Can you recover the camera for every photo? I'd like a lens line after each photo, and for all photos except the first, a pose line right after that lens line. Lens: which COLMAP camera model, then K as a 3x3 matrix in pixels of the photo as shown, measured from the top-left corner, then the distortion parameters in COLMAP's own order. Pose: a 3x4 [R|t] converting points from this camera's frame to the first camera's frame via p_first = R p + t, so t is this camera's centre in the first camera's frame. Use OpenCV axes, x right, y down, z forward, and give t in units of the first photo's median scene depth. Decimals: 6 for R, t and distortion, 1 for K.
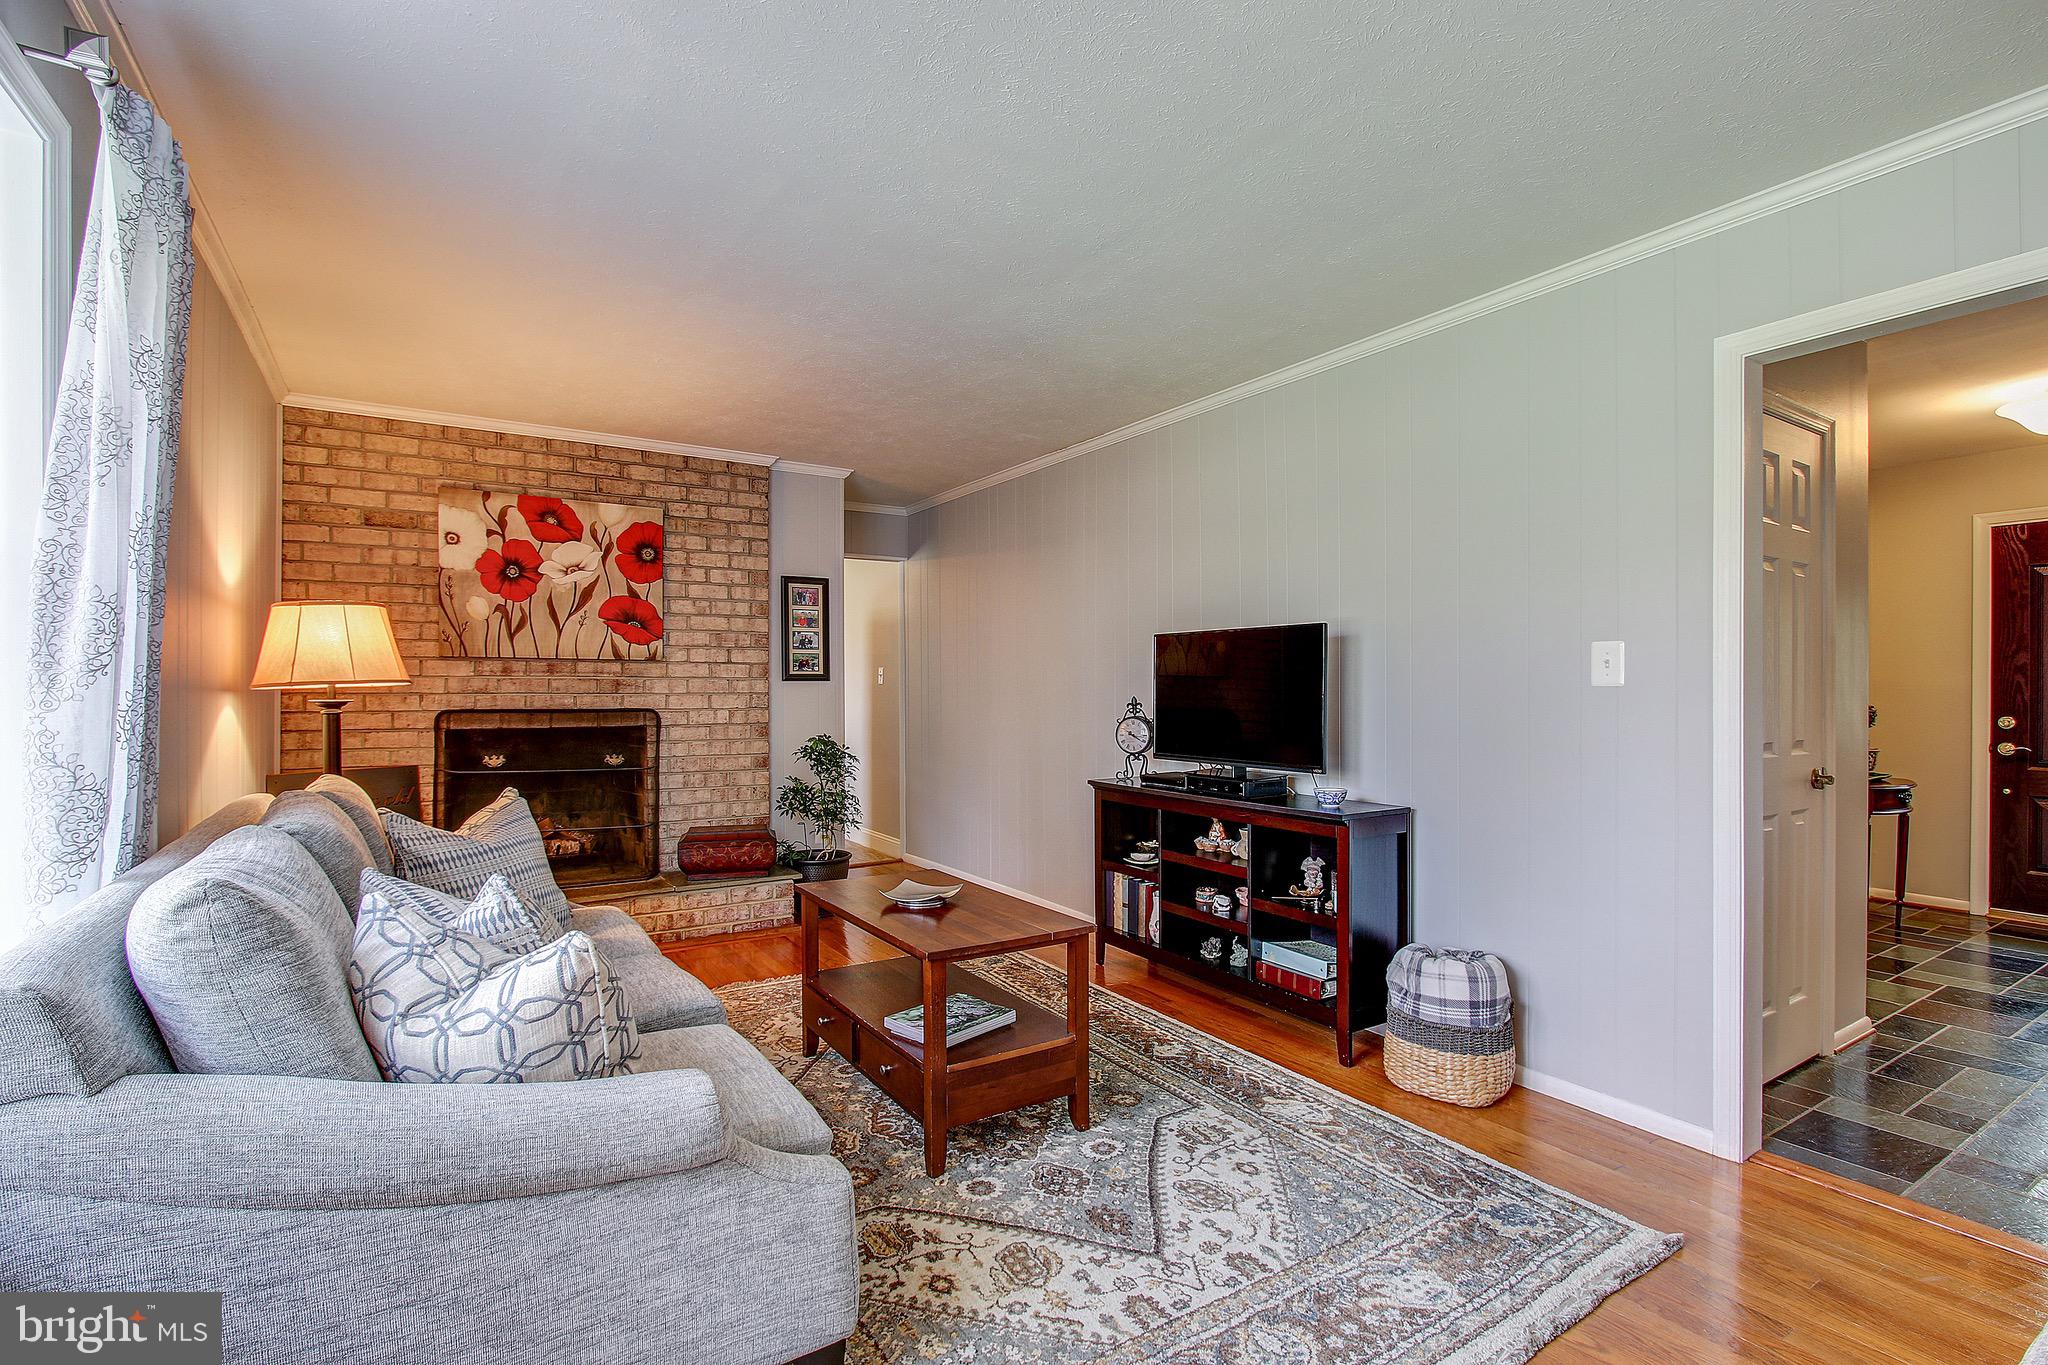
lens RADIAL K [[954.2, 0, 1035.9], [0, 954.2, 689.5], [0, 0, 1]] dist [-0.020367, 0.001277]
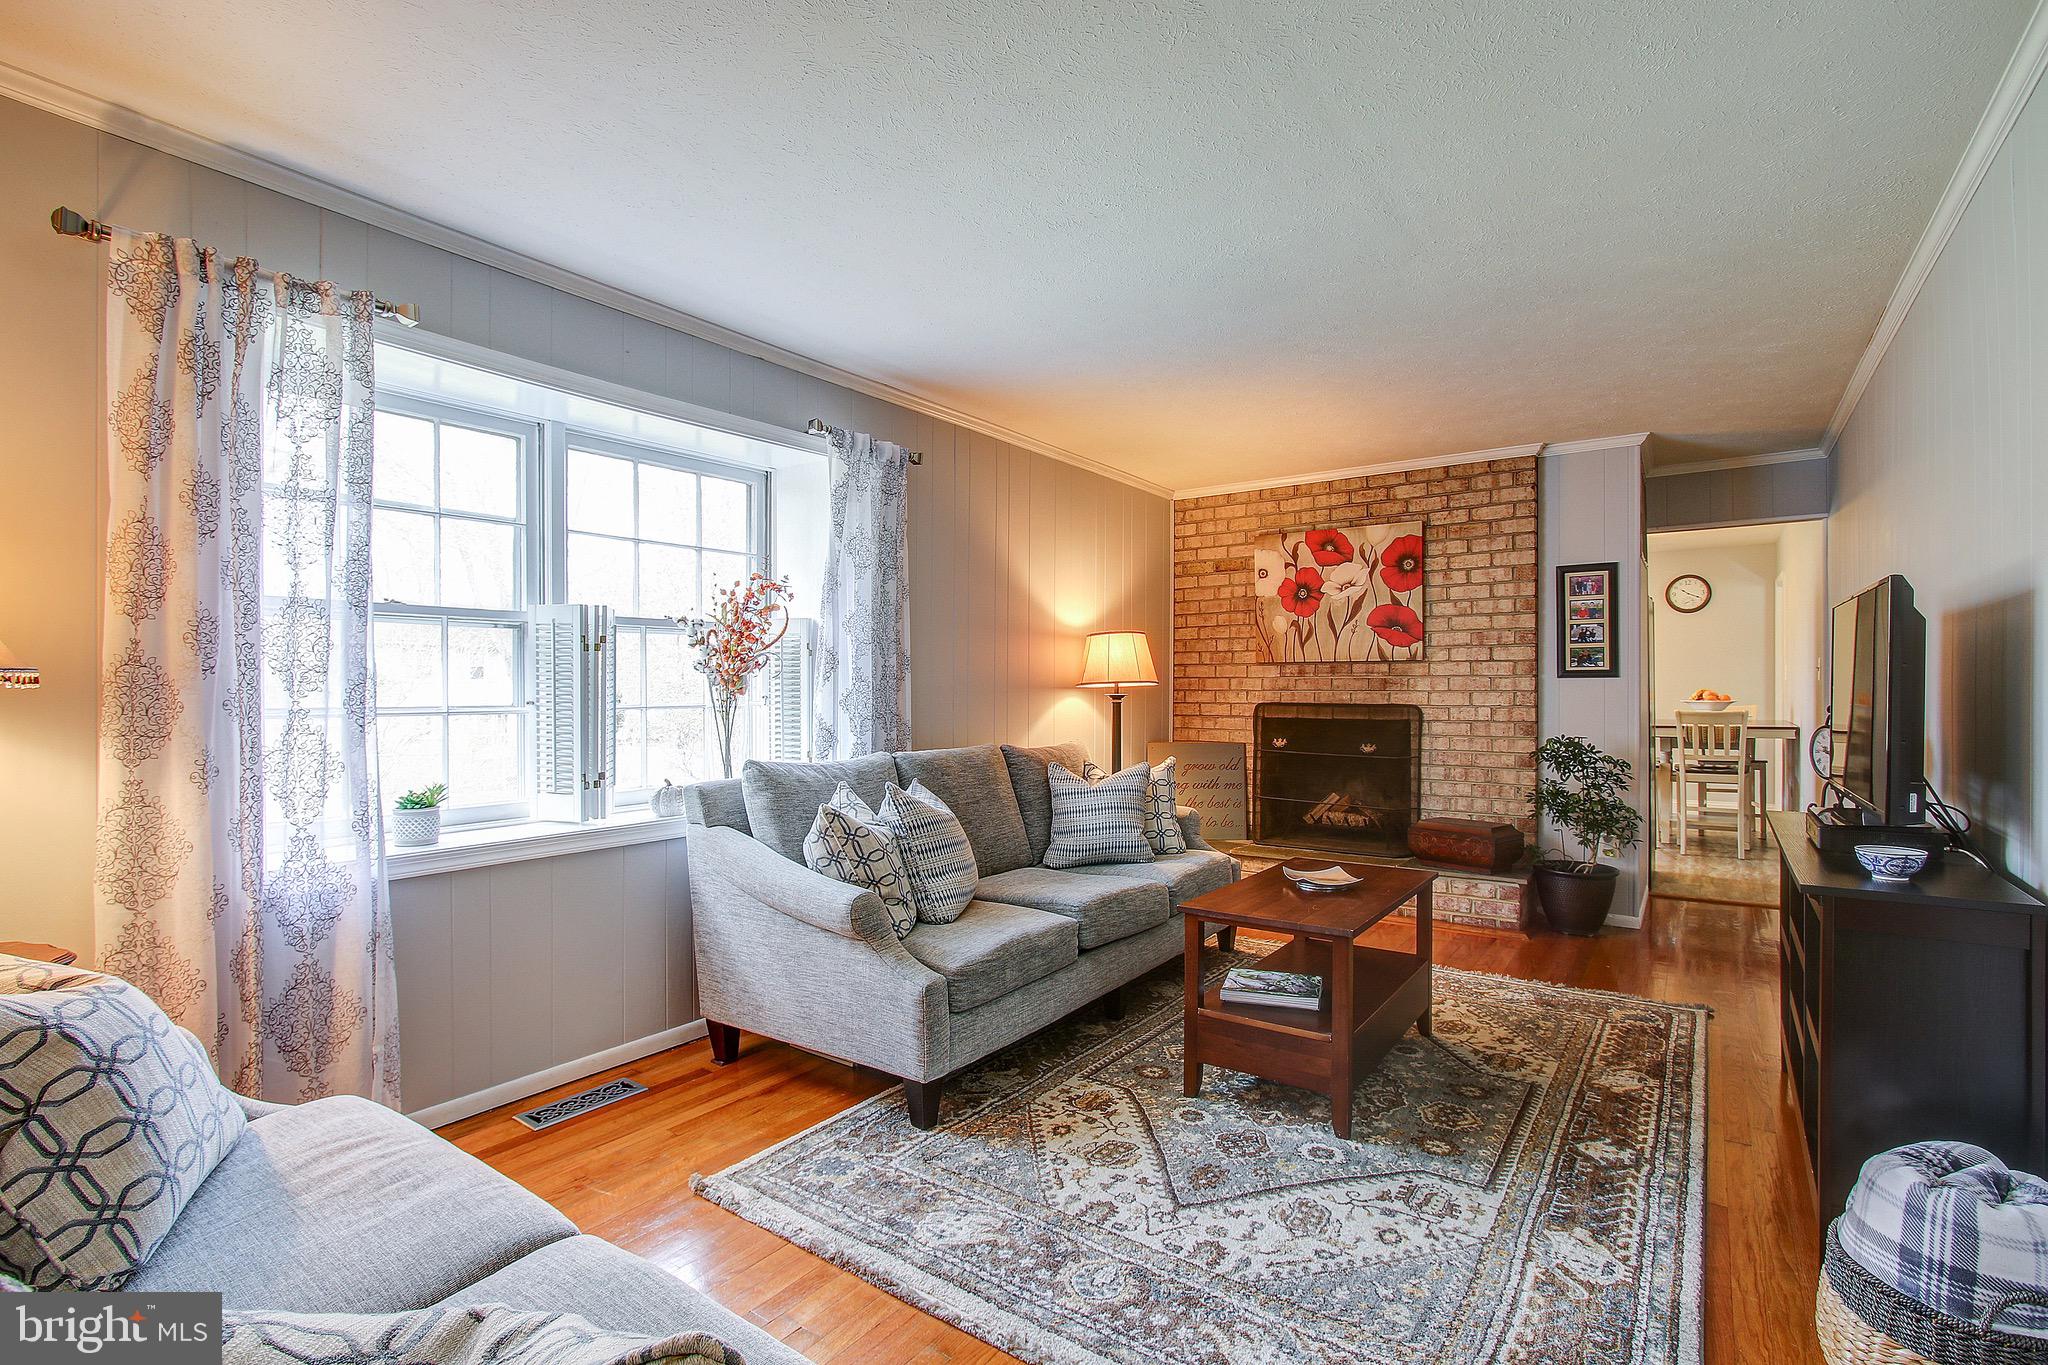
lens RADIAL K [[954.2, 0, 1027.1], [0, 954.2, 690.3], [0, 0, 1]] dist [-0.020367, 0.001277]
pose [[0.356866, 0.001912, -0.934154, 0.478121], [0.000974, 0.999997, 0.002419, 0.000533], [0.934155, -0.001773, 0.356863, 0.198441]]
